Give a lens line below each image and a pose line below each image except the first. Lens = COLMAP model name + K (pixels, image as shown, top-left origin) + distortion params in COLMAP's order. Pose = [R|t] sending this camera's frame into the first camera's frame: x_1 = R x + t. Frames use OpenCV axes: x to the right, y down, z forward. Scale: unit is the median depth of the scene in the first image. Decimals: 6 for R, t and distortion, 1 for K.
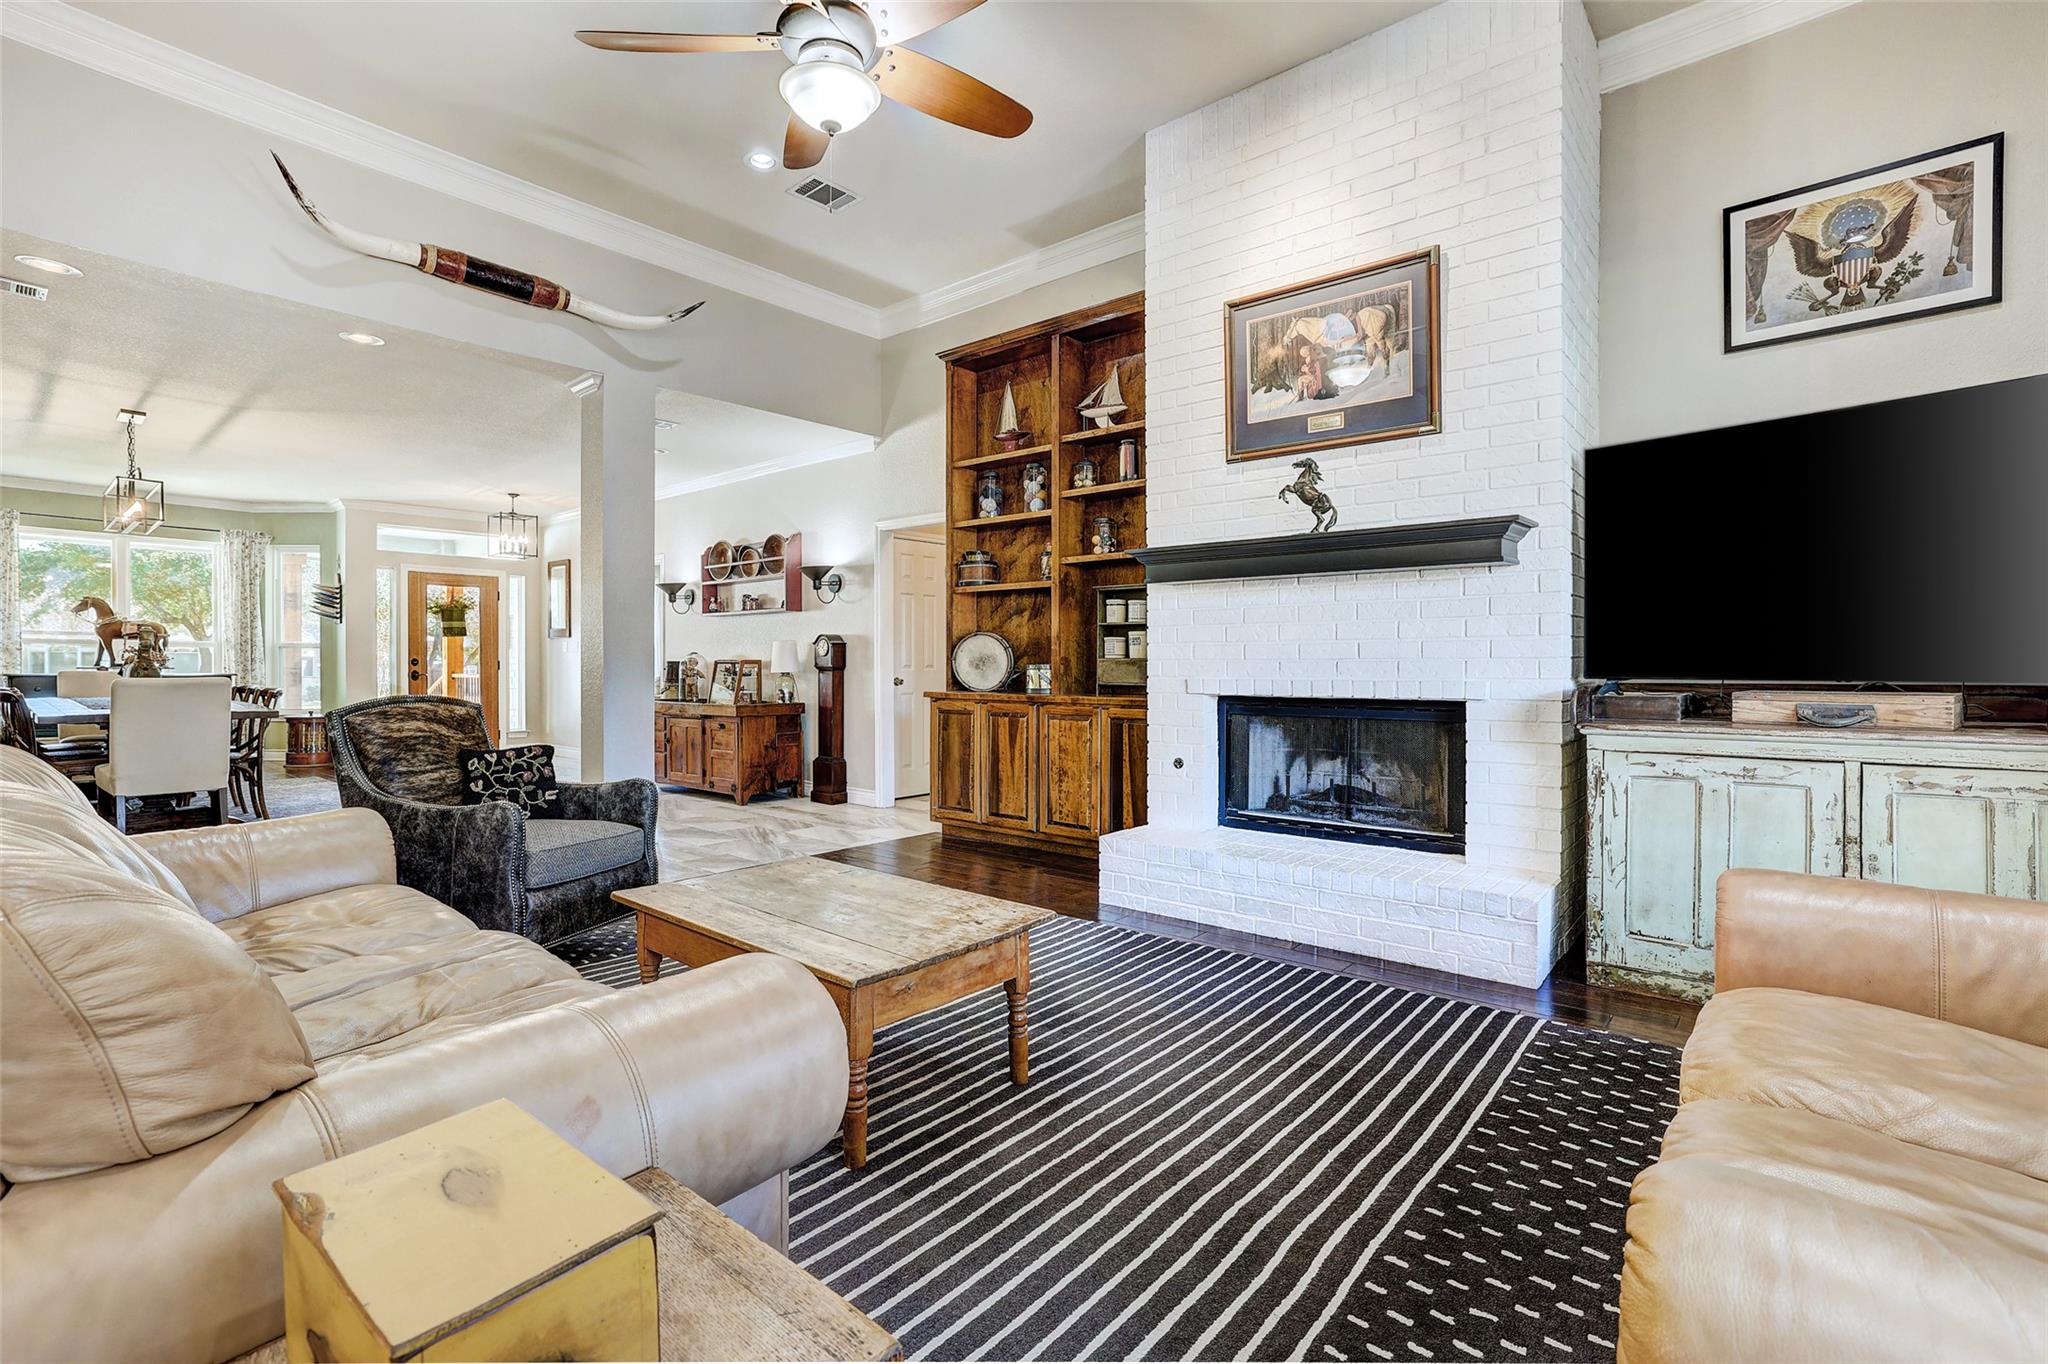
lens RADIAL K [[956.1, 0, 968.5], [0, 956.1, 660.8], [0, 0, 1]] dist [-0.021379, 0.000439]
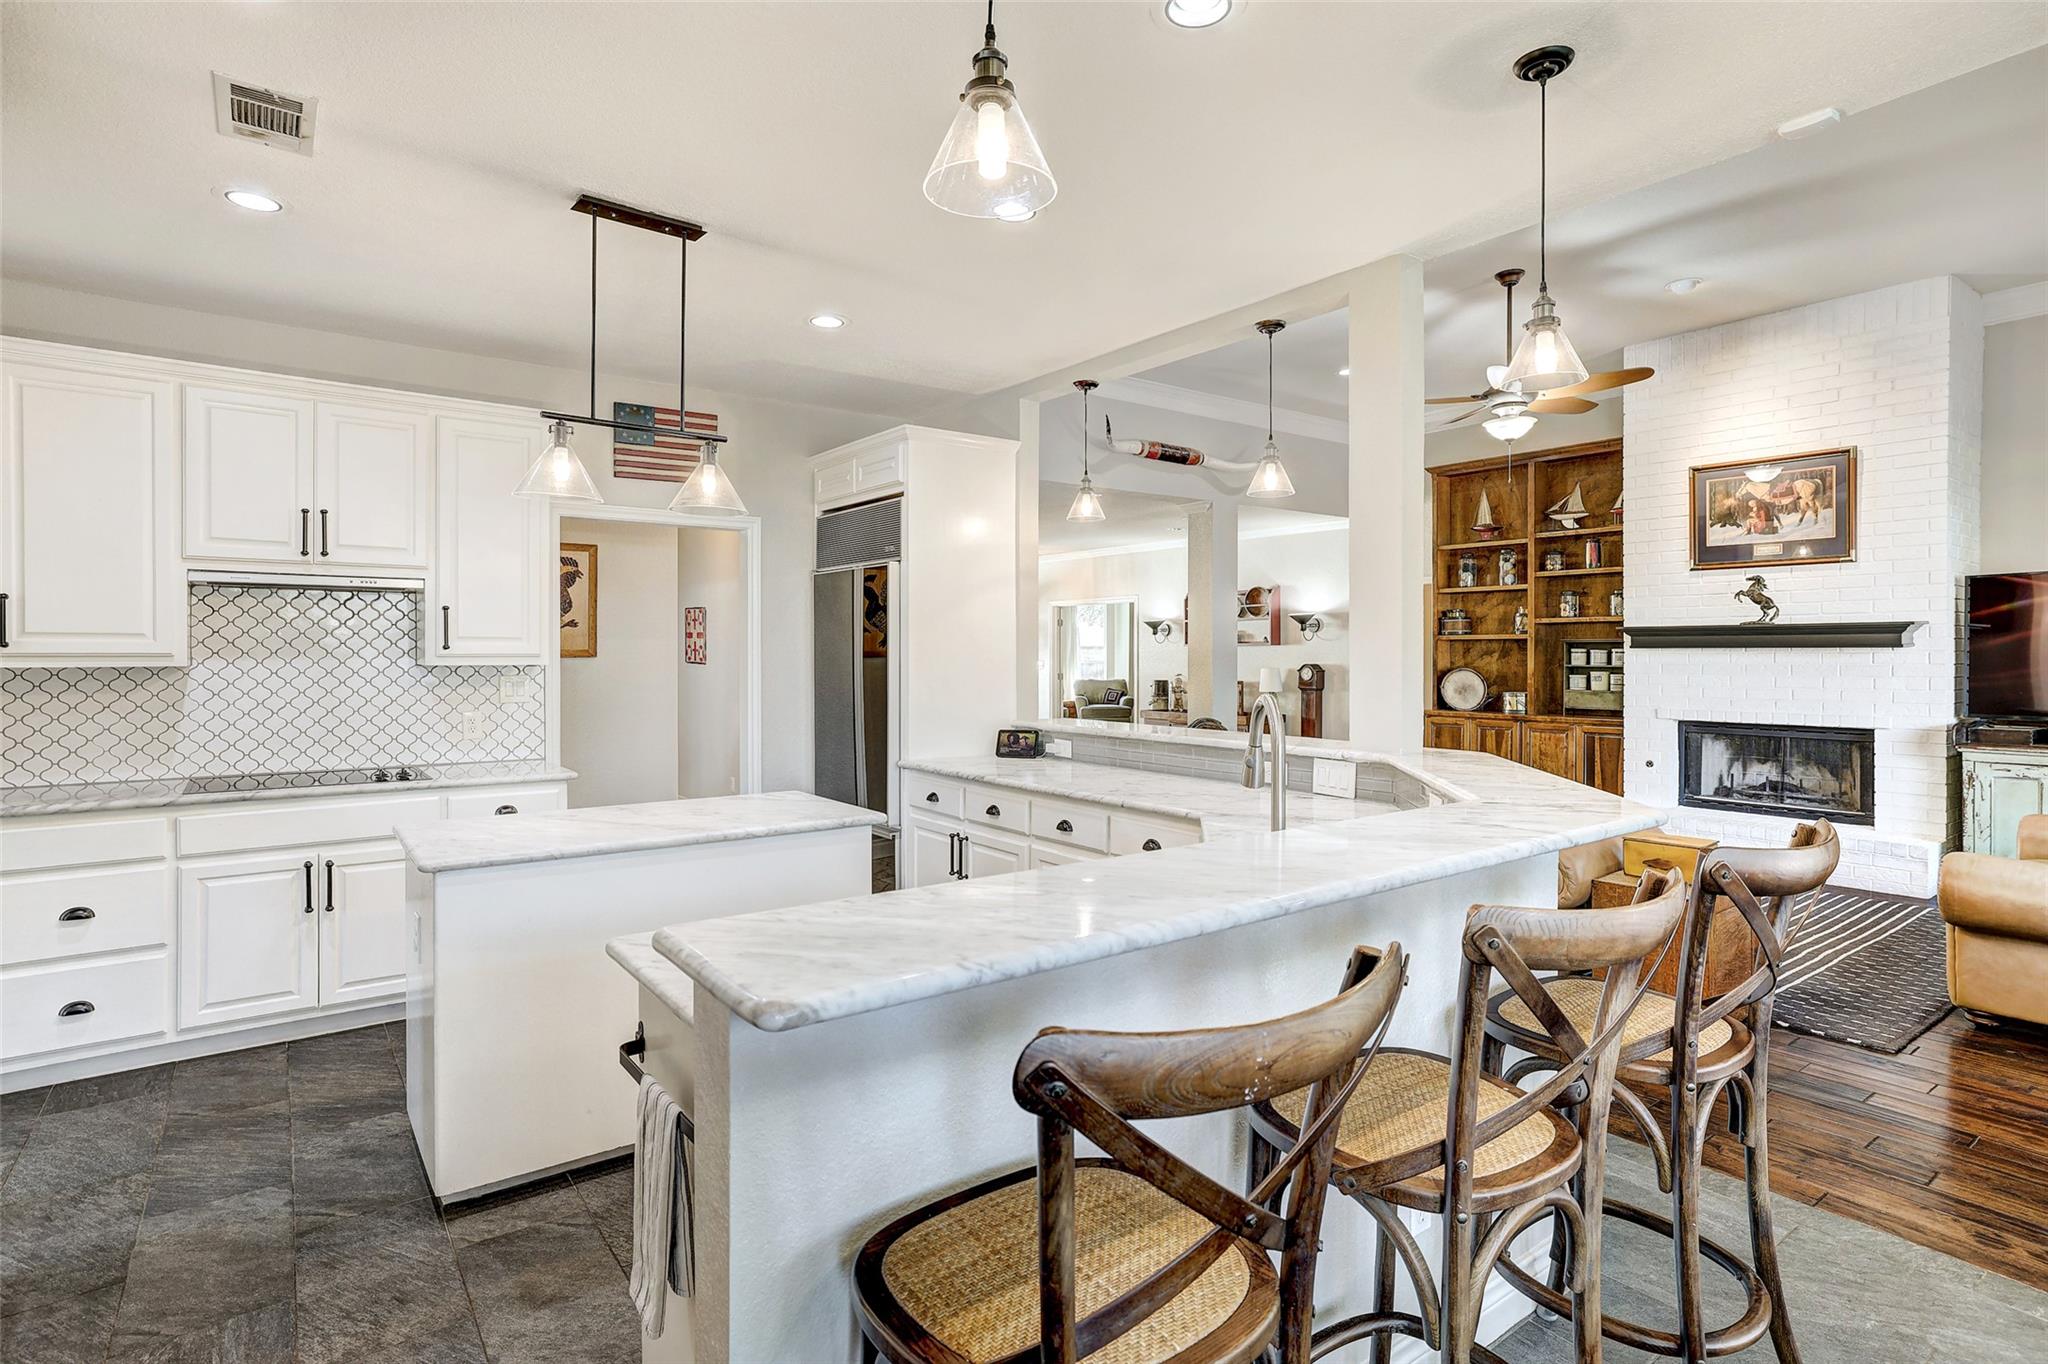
lens RADIAL K [[1021.9, 0, 981.0], [0, 1021.9, 650.3], [0, 0, 1]] dist [-0.002298, 0.005578]
pose [[0.976770, 0.001113, -0.214289, -0.478187], [-0.001673, 0.999996, -0.002432, -0.068826], [0.214285, 0.002734, 0.976767, -0.833733]]
